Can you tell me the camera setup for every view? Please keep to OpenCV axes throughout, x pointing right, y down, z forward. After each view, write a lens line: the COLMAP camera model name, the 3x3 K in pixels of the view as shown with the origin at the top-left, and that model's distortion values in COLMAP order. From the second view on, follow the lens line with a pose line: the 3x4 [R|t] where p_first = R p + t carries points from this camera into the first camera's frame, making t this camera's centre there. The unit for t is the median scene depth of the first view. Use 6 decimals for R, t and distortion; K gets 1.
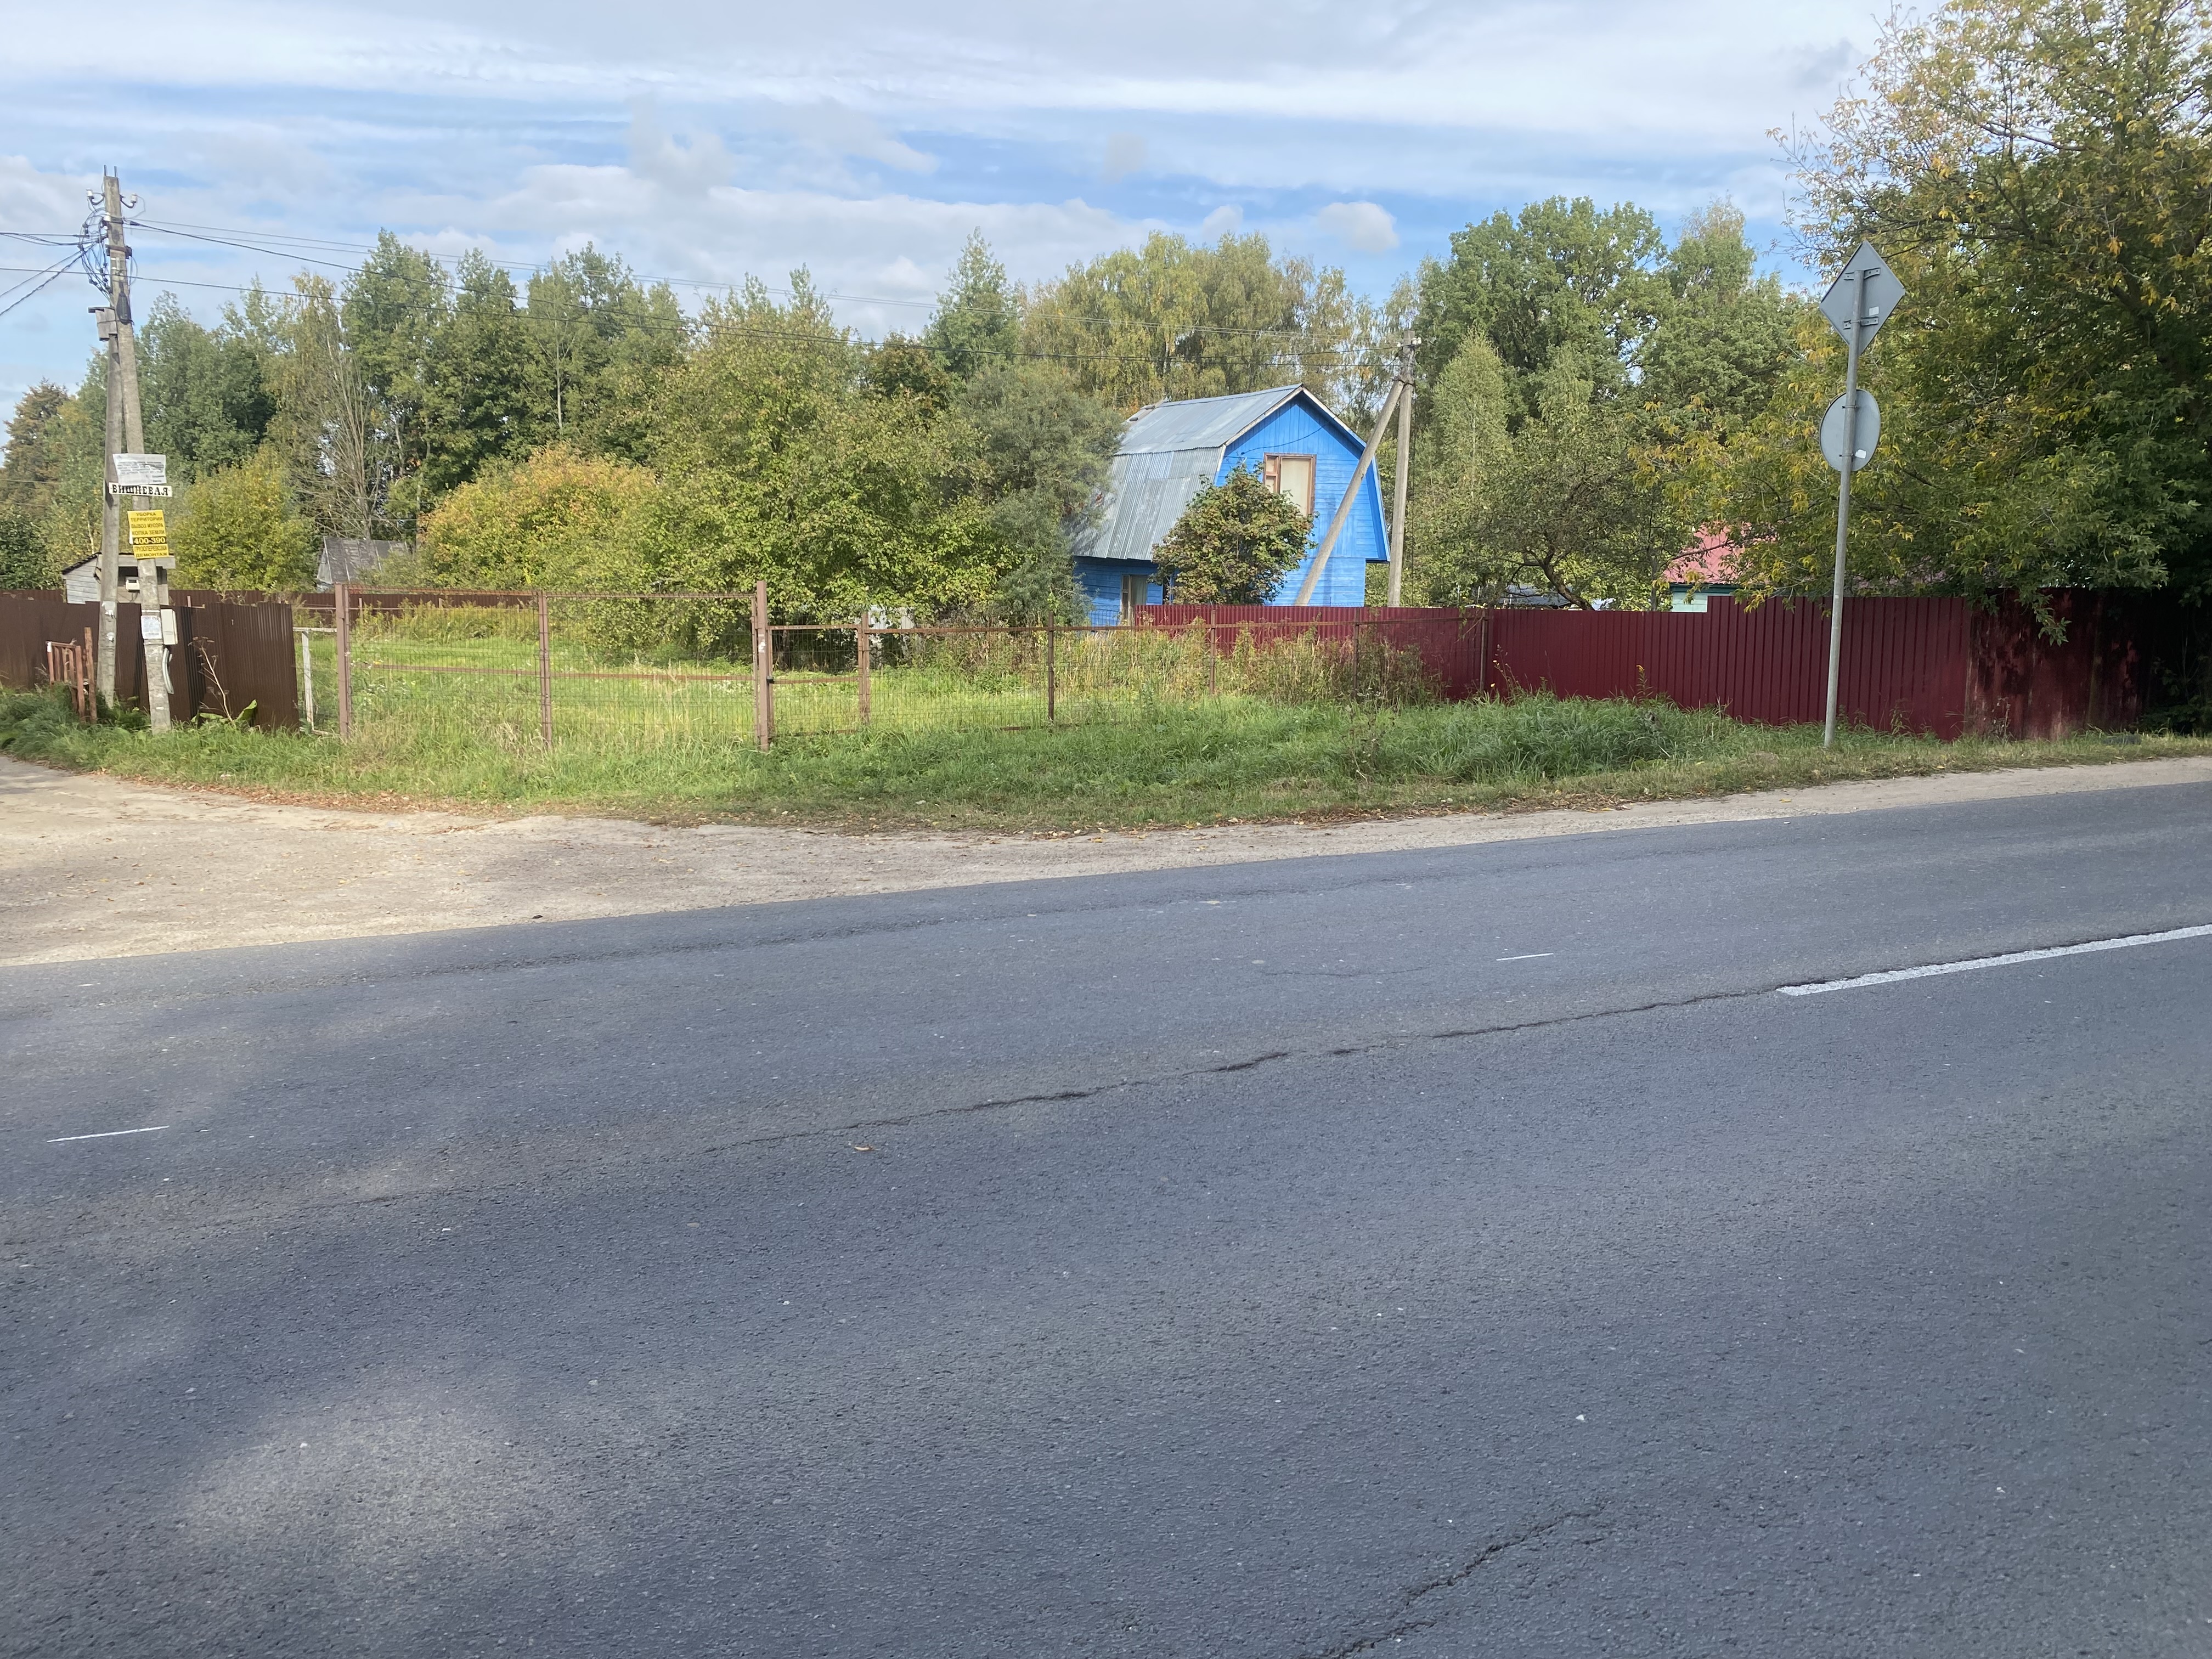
lens RADIAL K [[1683.9, 0, 1097.5], [0, 1683.9, 839.9], [0, 0, 1]] dist [0.020919, -0.023957]
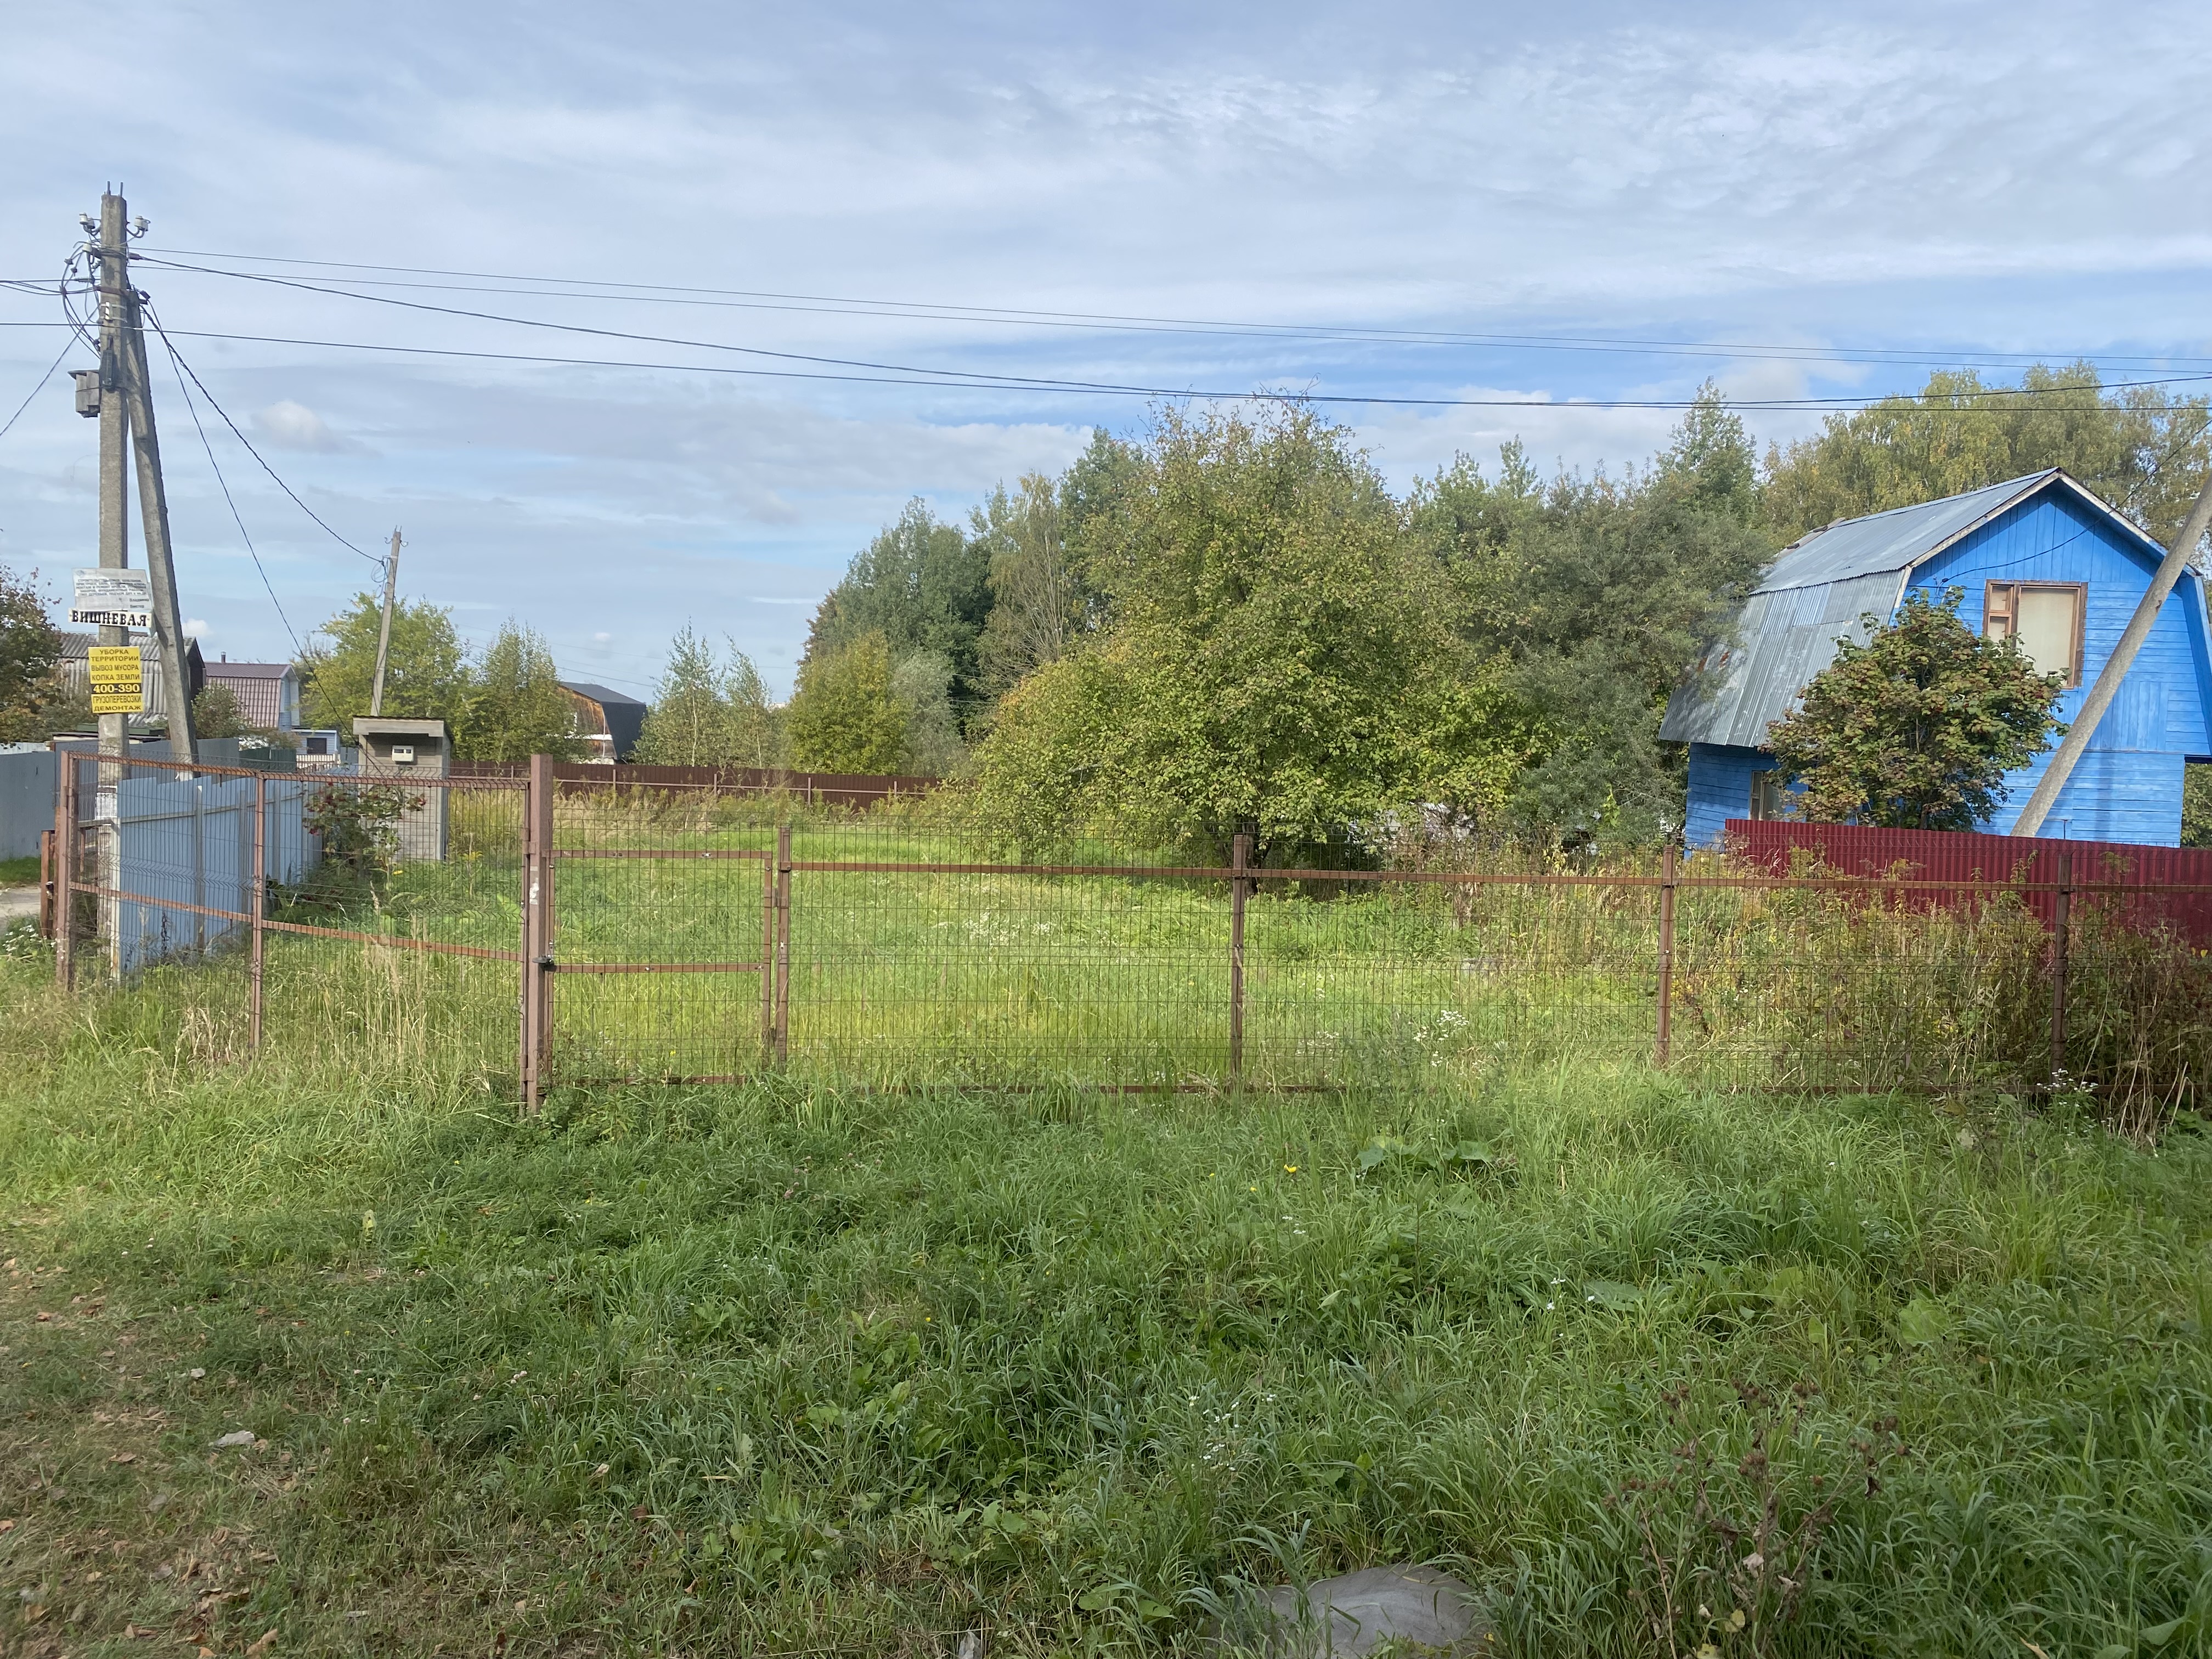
lens RADIAL K [[1683.9, 0, 1115.0], [0, 1683.9, 831.8], [0, 0, 1]] dist [0.020919, -0.023957]
pose [[0.905471, 0.038004, -0.422703, 0.071400], [-0.087944, 0.991167, -0.099271, -0.047780], [0.415196, 0.127061, 0.900815, 0.311387]]
